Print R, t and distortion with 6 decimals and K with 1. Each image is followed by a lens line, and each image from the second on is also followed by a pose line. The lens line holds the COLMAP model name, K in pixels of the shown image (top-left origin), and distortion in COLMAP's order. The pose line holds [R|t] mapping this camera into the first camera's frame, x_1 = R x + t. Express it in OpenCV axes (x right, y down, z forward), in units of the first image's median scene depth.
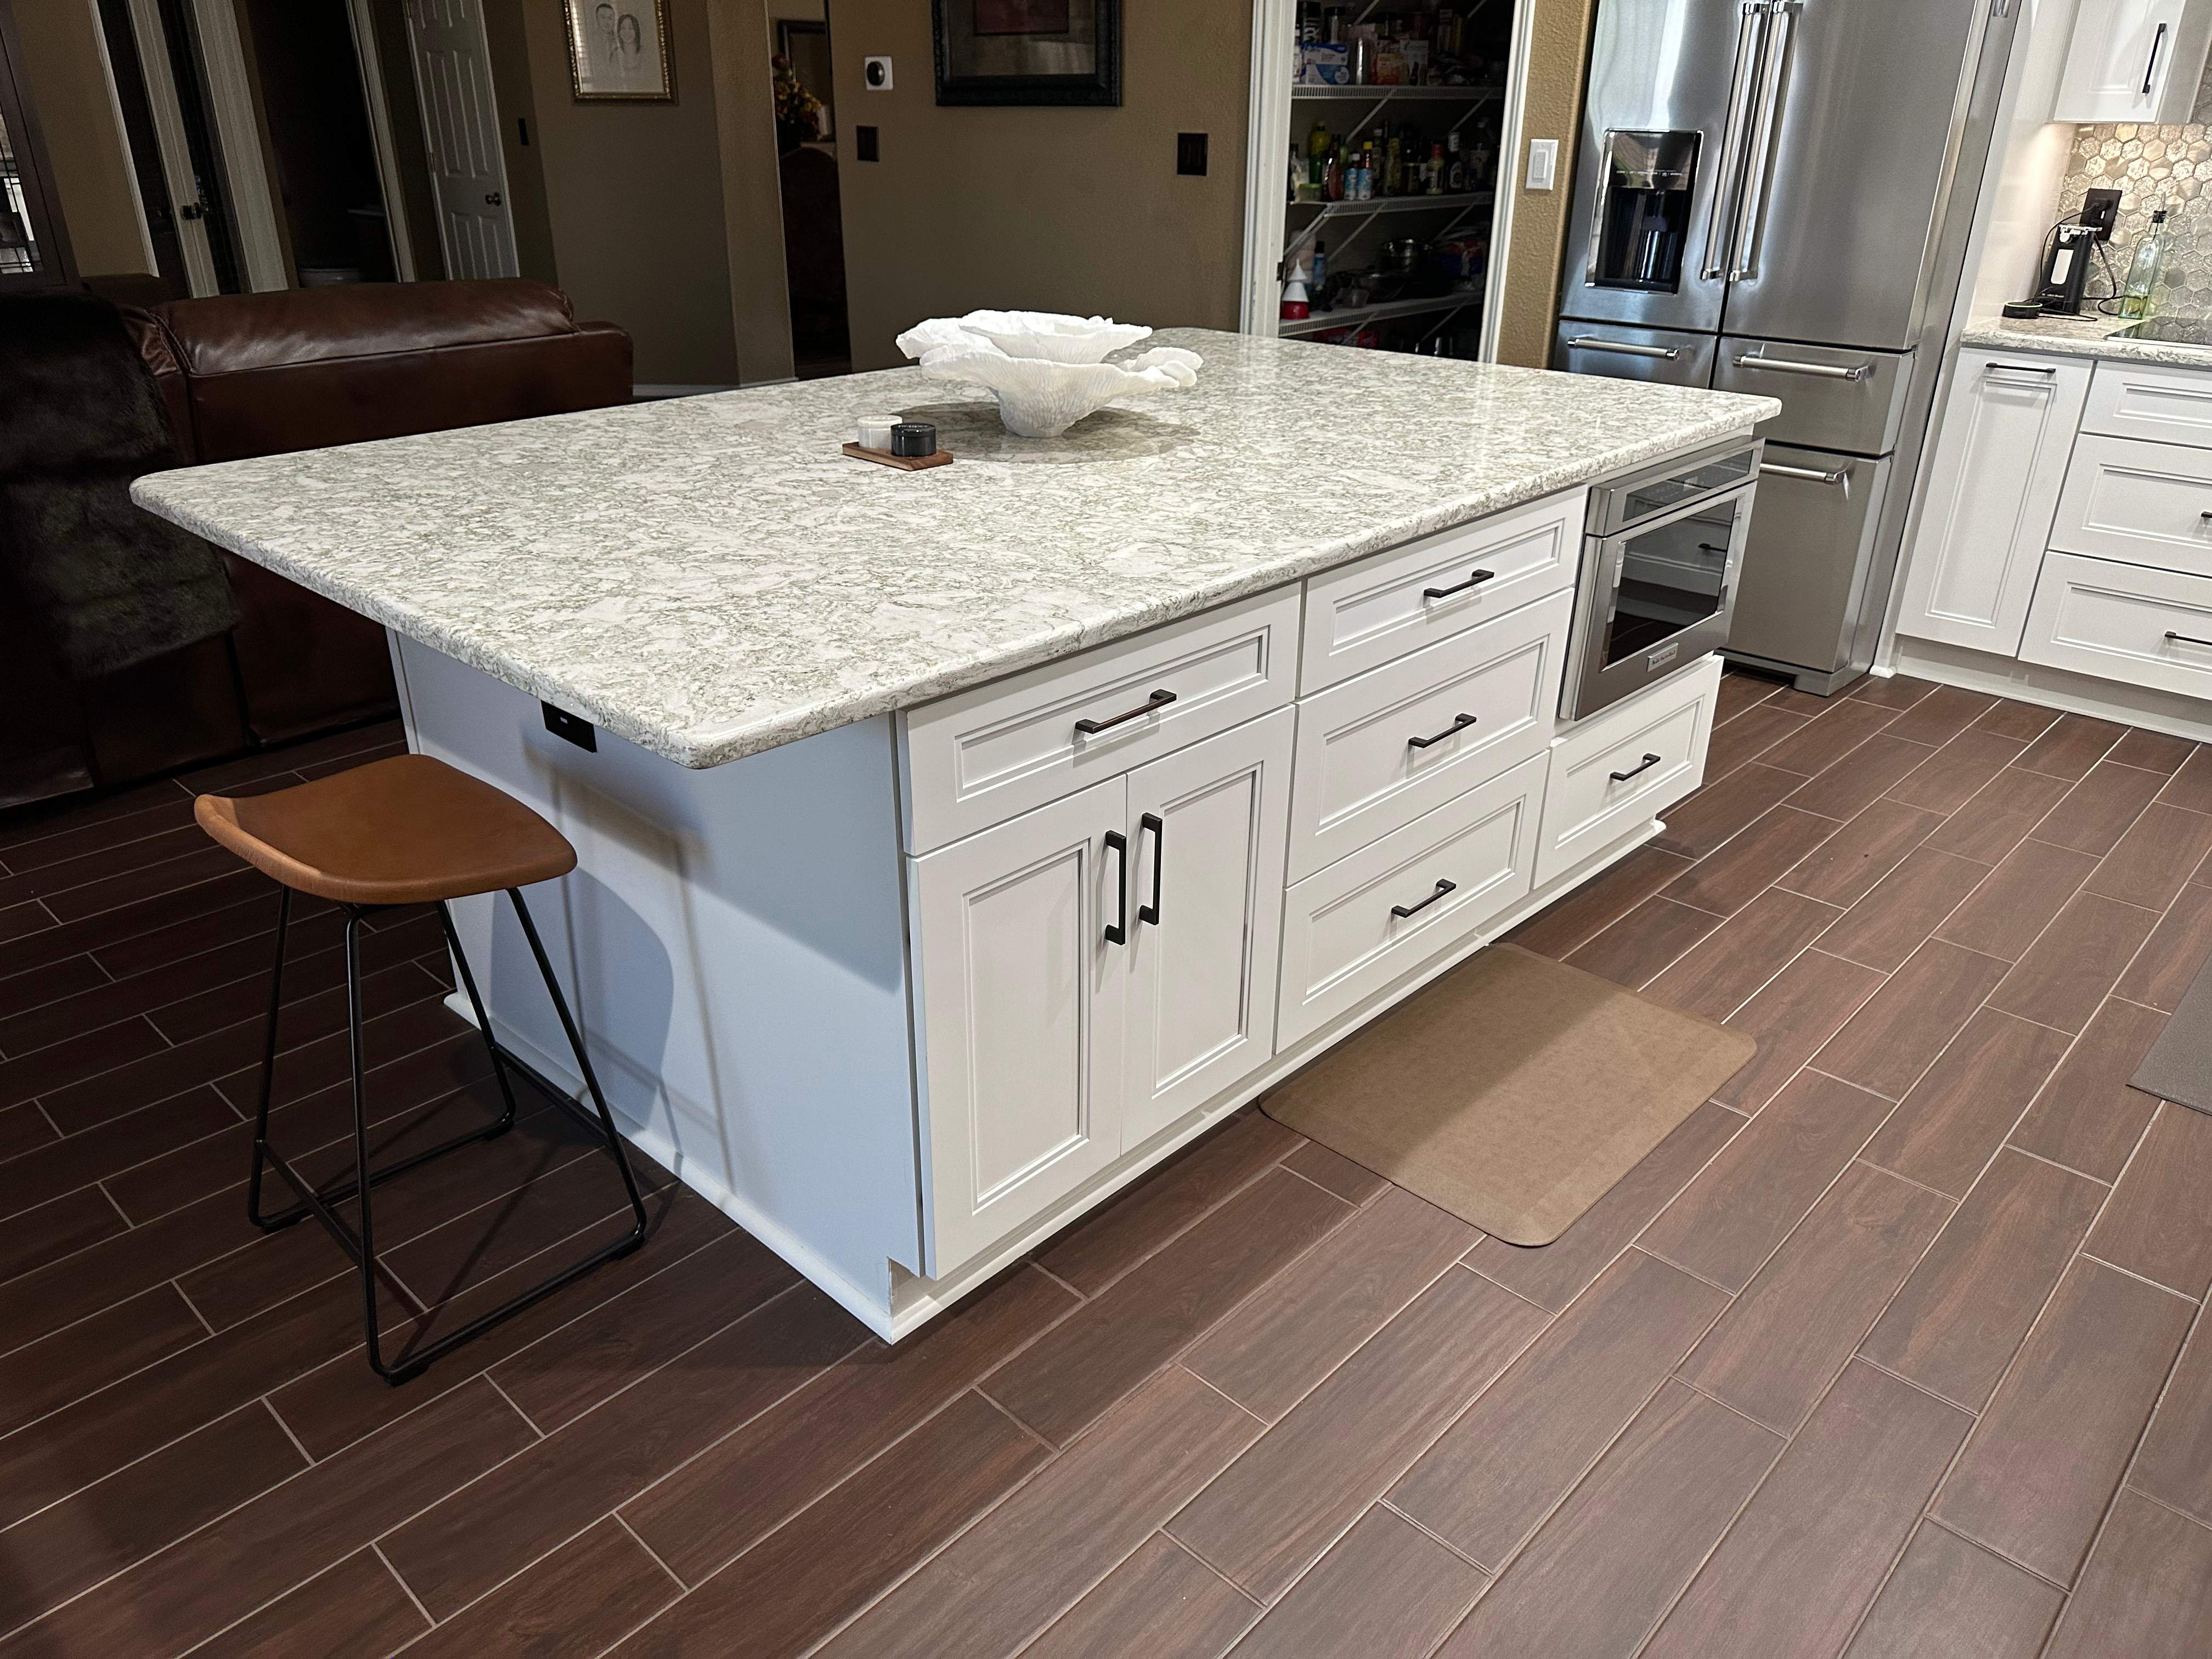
lens RADIAL K [[1592.2, 0, 1097.5], [0, 1592.2, 824.9], [0, 0, 1]] dist [0.002799, -0.003098]
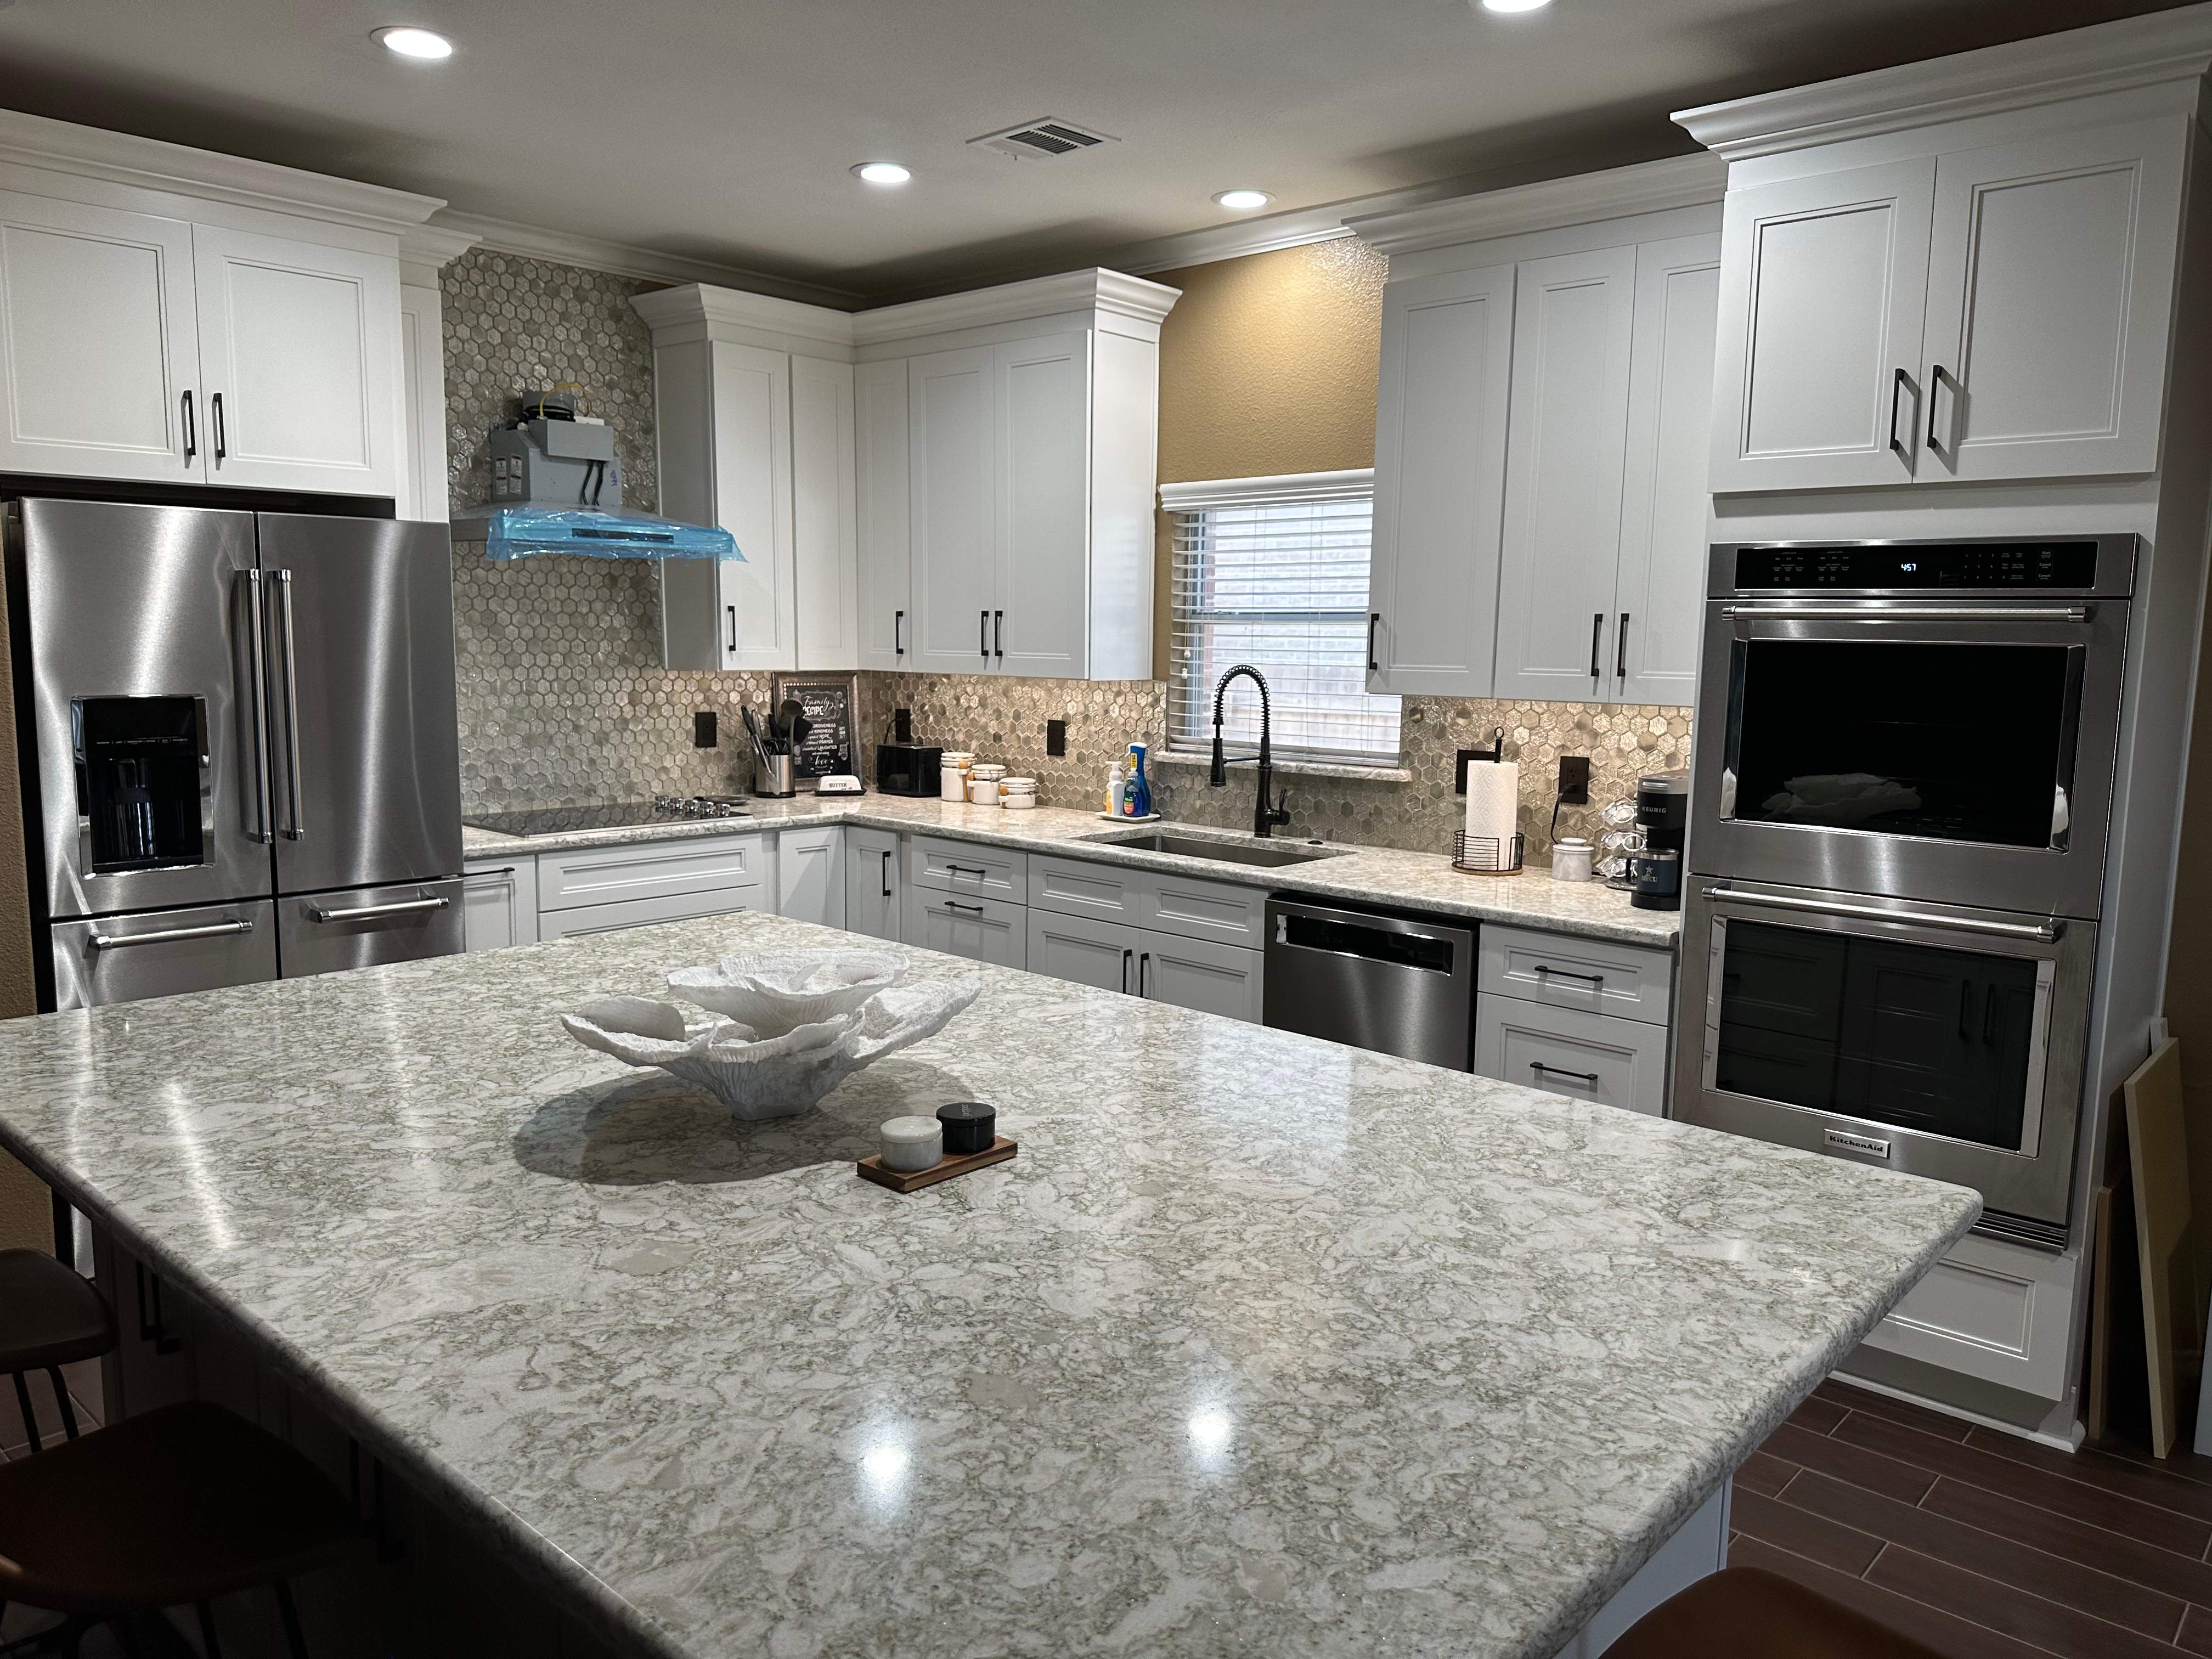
lens RADIAL K [[1554.2, 0, 1106.0], [0, 1554.2, 829.5], [0, 0, 1]] dist [0.136769, -0.244943]
pose [[-0.023260, -0.132639, 0.990891, -0.512635], [0.404389, 0.905205, 0.130662, -0.269883], [-0.914291, 0.403745, 0.032583, 0.523758]]
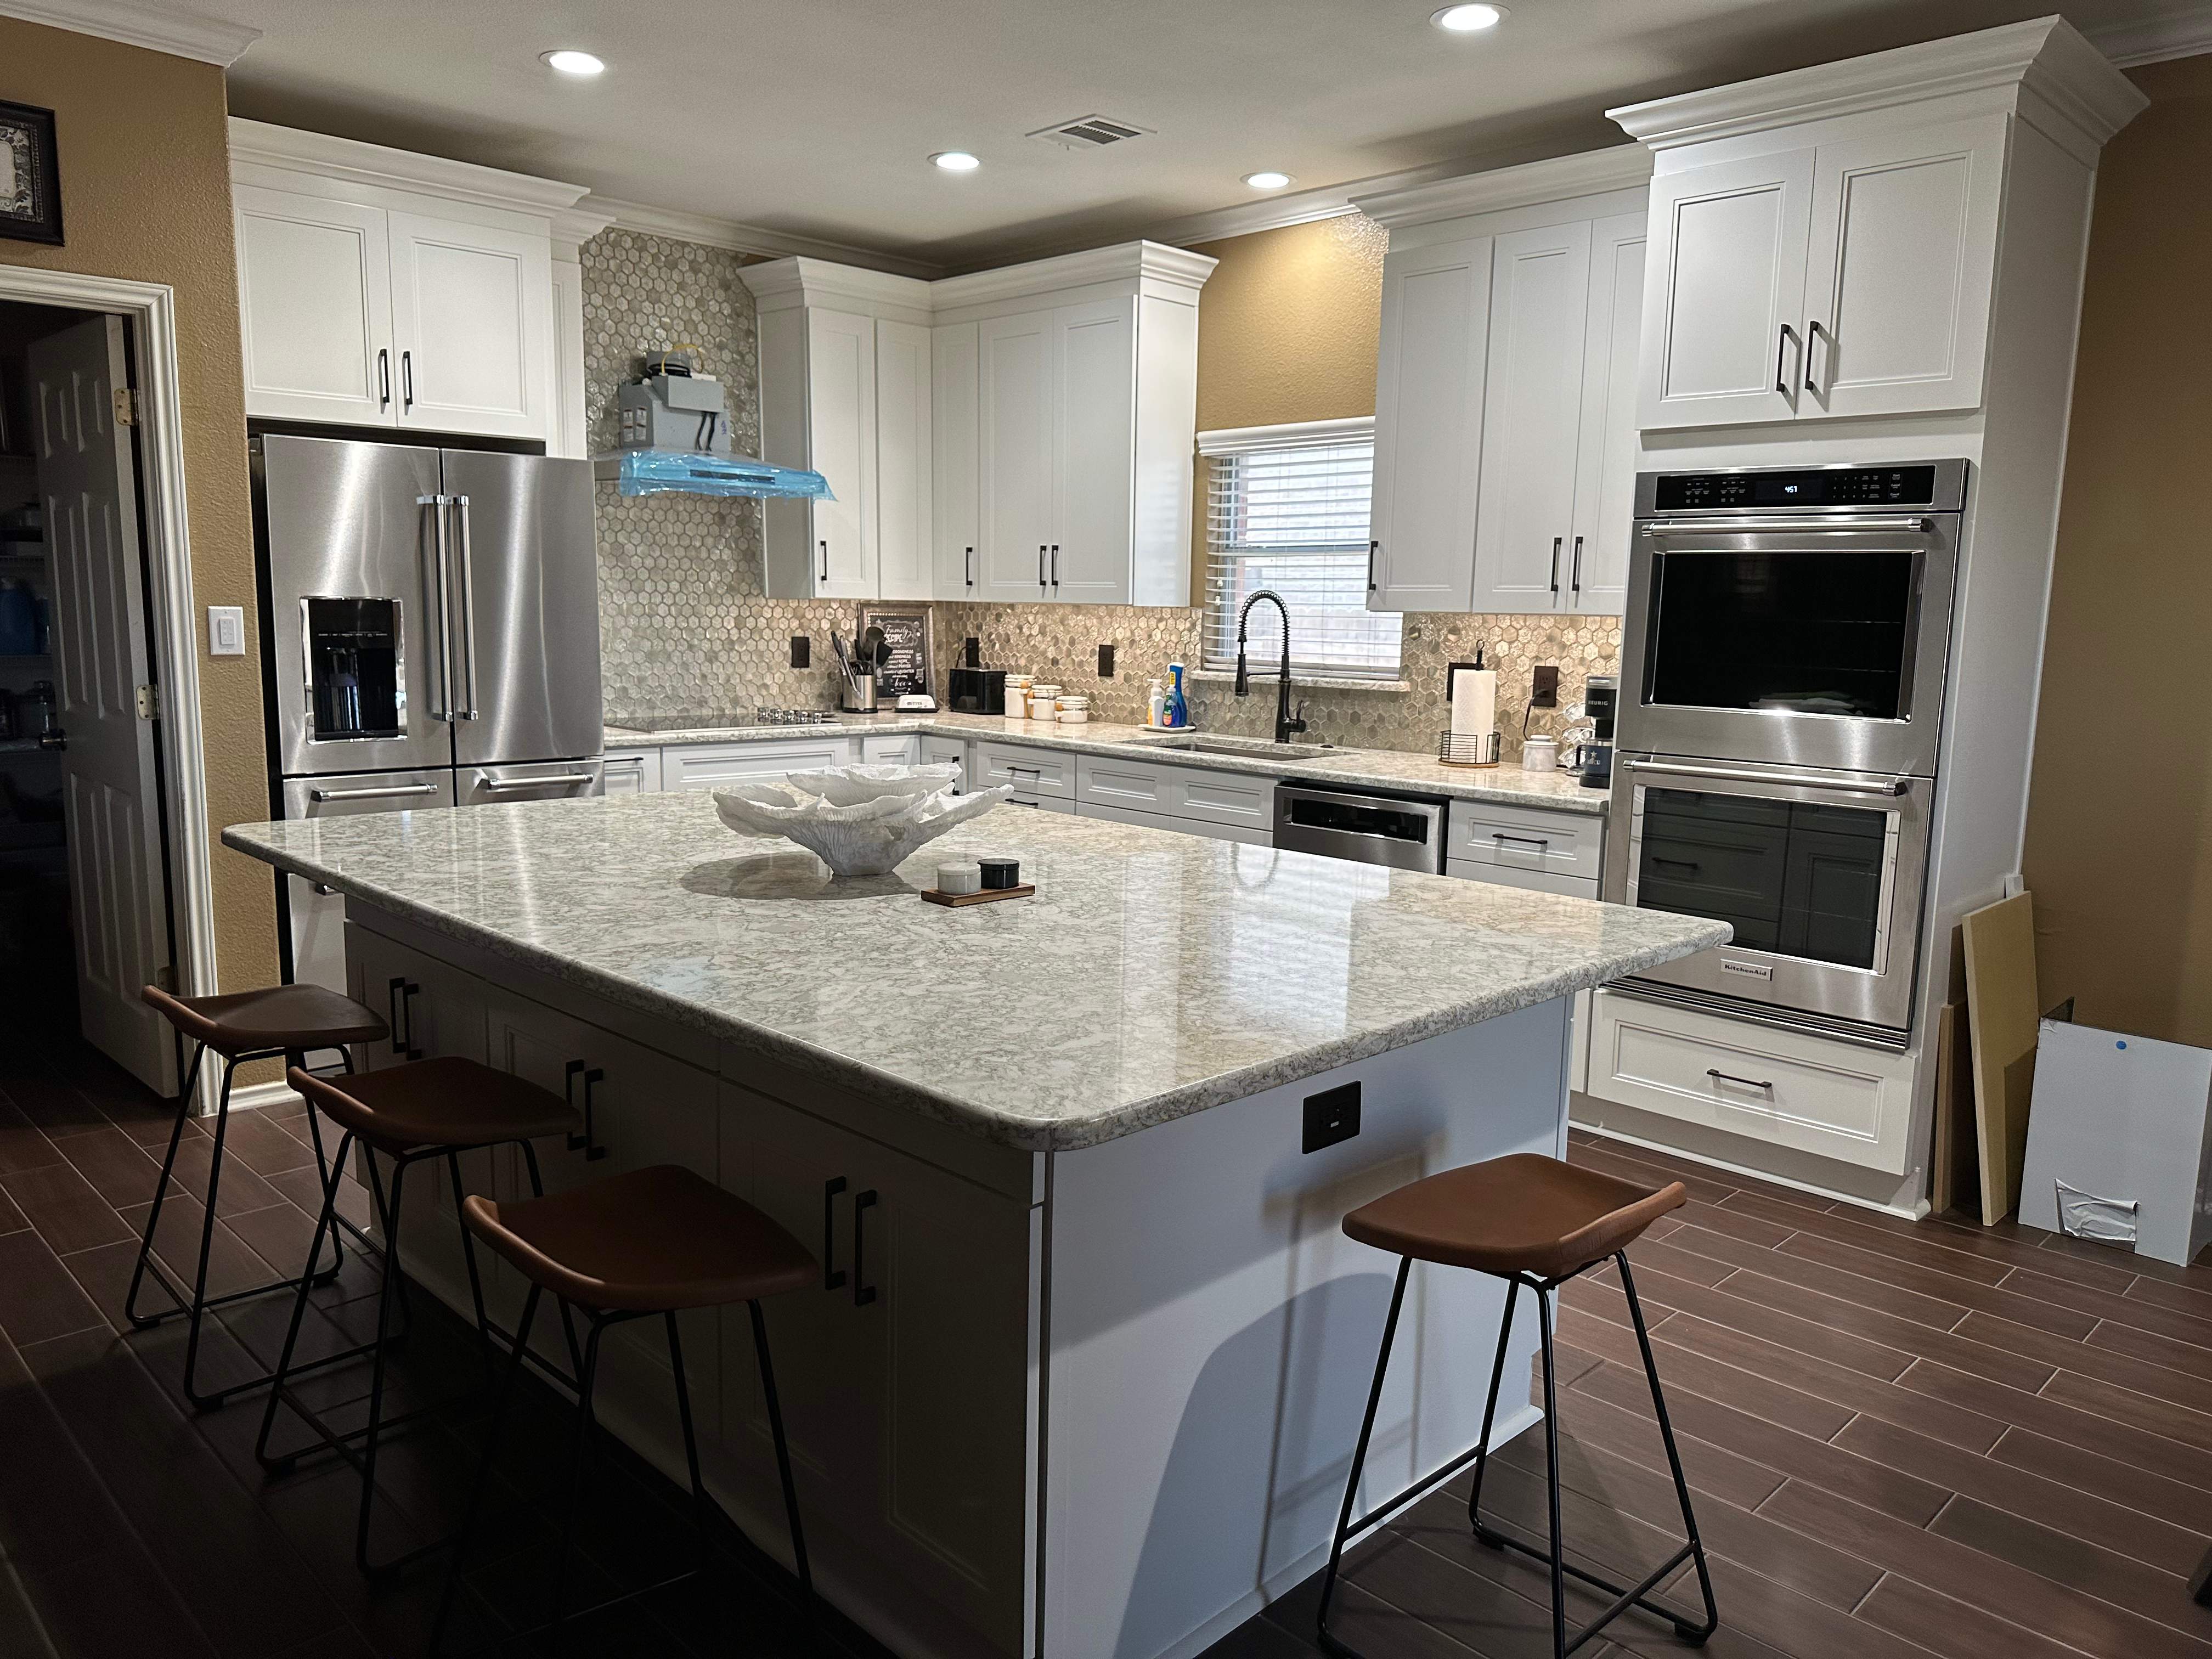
lens RADIAL K [[1553.9, 0, 1111.6], [0, 1553.9, 838.5], [0, 0, 1]] dist [0.151514, -0.308049]
pose [[0.024664, -0.156499, 0.987370, -0.696882], [0.400600, 0.906451, 0.133666, -0.227326], [-0.915921, 0.392243, 0.085051, 0.509040]]
